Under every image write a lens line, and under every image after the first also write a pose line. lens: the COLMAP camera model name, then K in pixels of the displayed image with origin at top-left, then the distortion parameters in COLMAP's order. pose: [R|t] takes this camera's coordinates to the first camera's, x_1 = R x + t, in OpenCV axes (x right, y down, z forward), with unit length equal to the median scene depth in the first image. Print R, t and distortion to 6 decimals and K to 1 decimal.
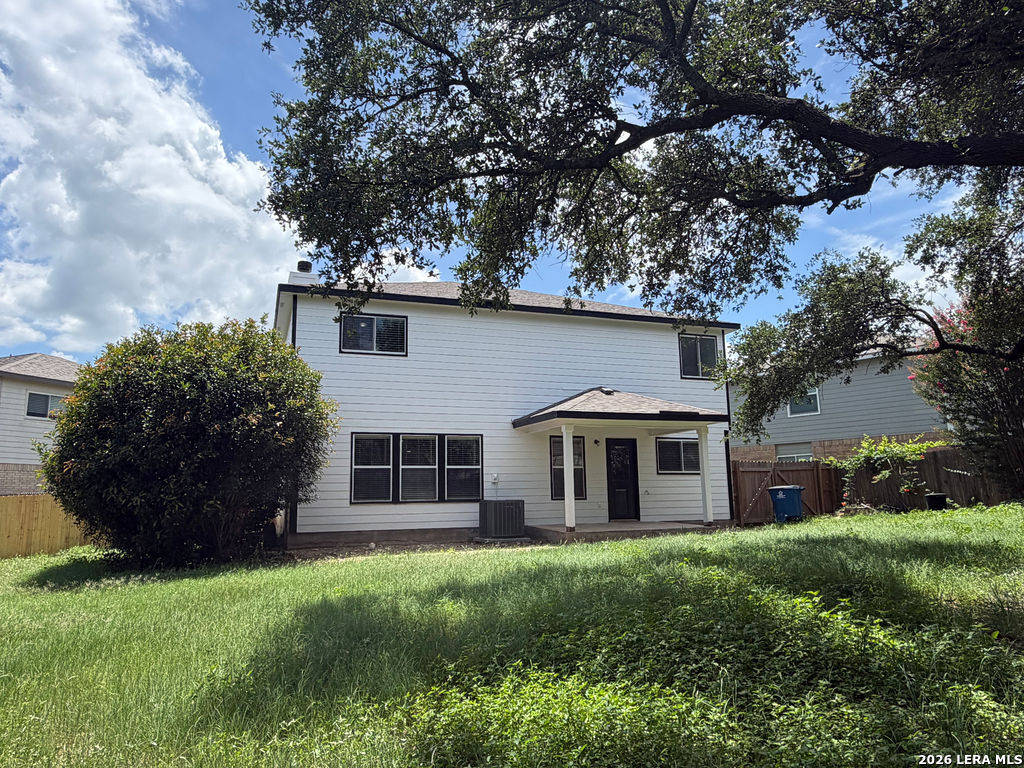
lens RADIAL K [[678.8, 0, 519.9], [0, 678.8, 373.7], [0, 0, 1]] dist [-0.010181, 0.001913]
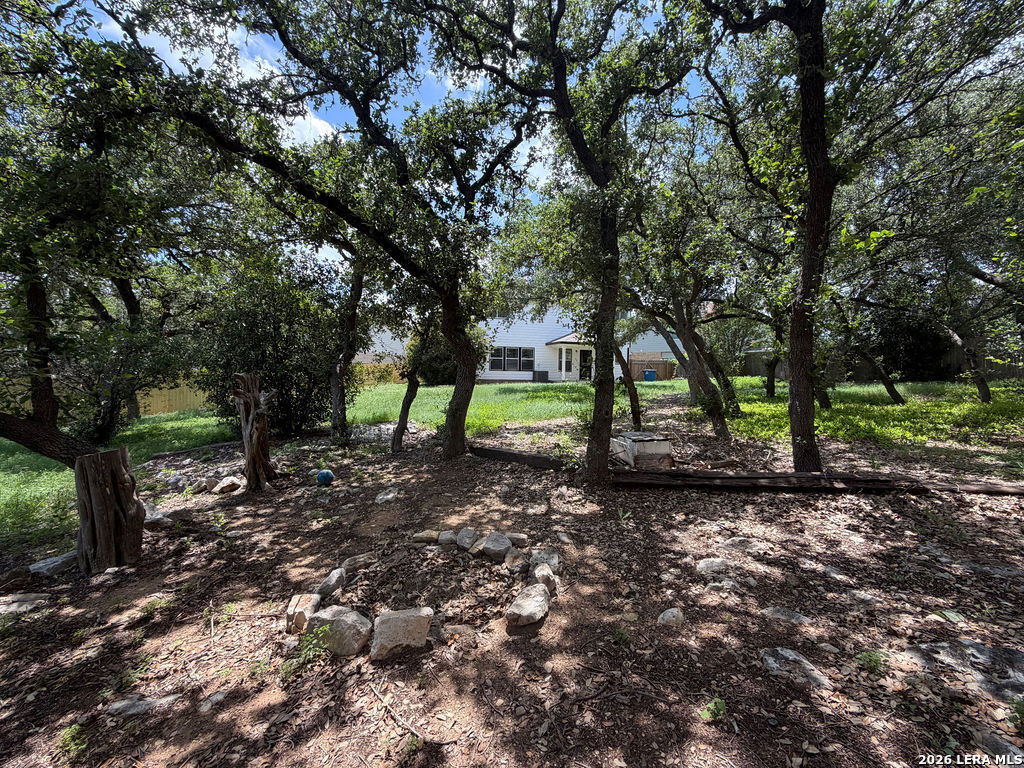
lens RADIAL K [[408.2, 0, 512.2], [0, 408.2, 384.1], [0, 0, 1]] dist [0.000927, 0.000183]
pose [[0.994774, 0.036361, -0.095405, 0.020063], [-0.015908, 0.978223, 0.206948, -0.115381], [0.100852, -0.204349, 0.973689, -0.714160]]
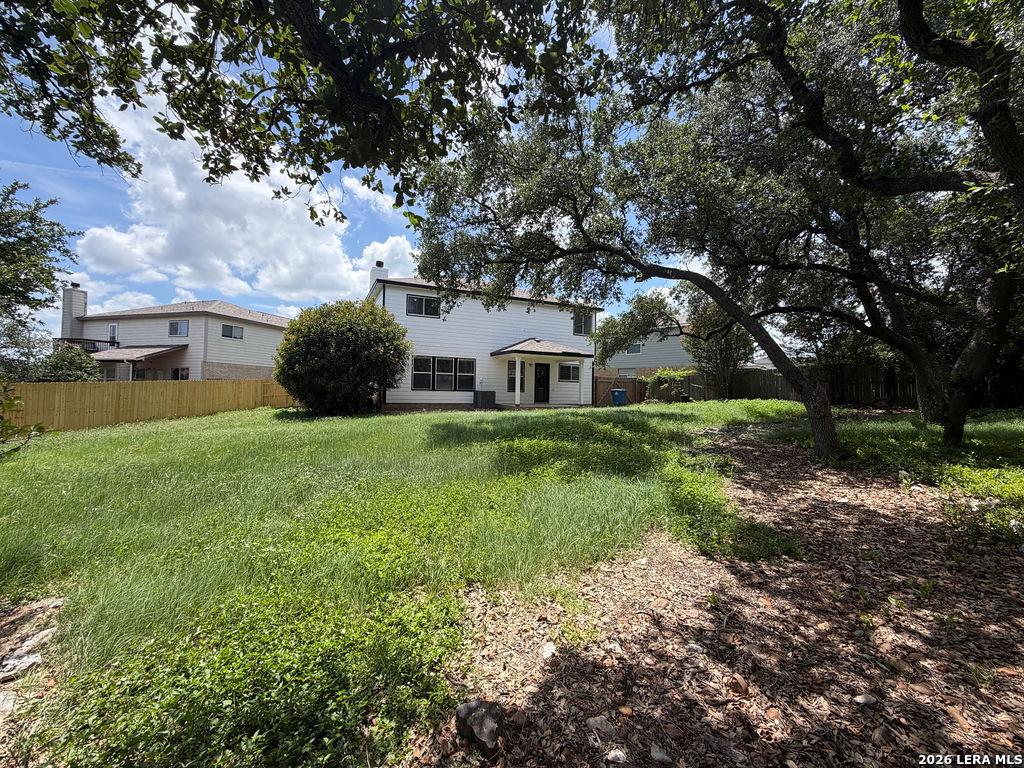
lens RADIAL K [[408.2, 0, 506.0], [0, 408.2, 383.9], [0, 0, 1]] dist [0.000927, 0.000183]
pose [[0.996428, 0.036271, 0.076264, -0.056943], [-0.047902, 0.986485, 0.156693, -0.034551], [-0.069549, -0.159786, 0.984699, -0.236252]]
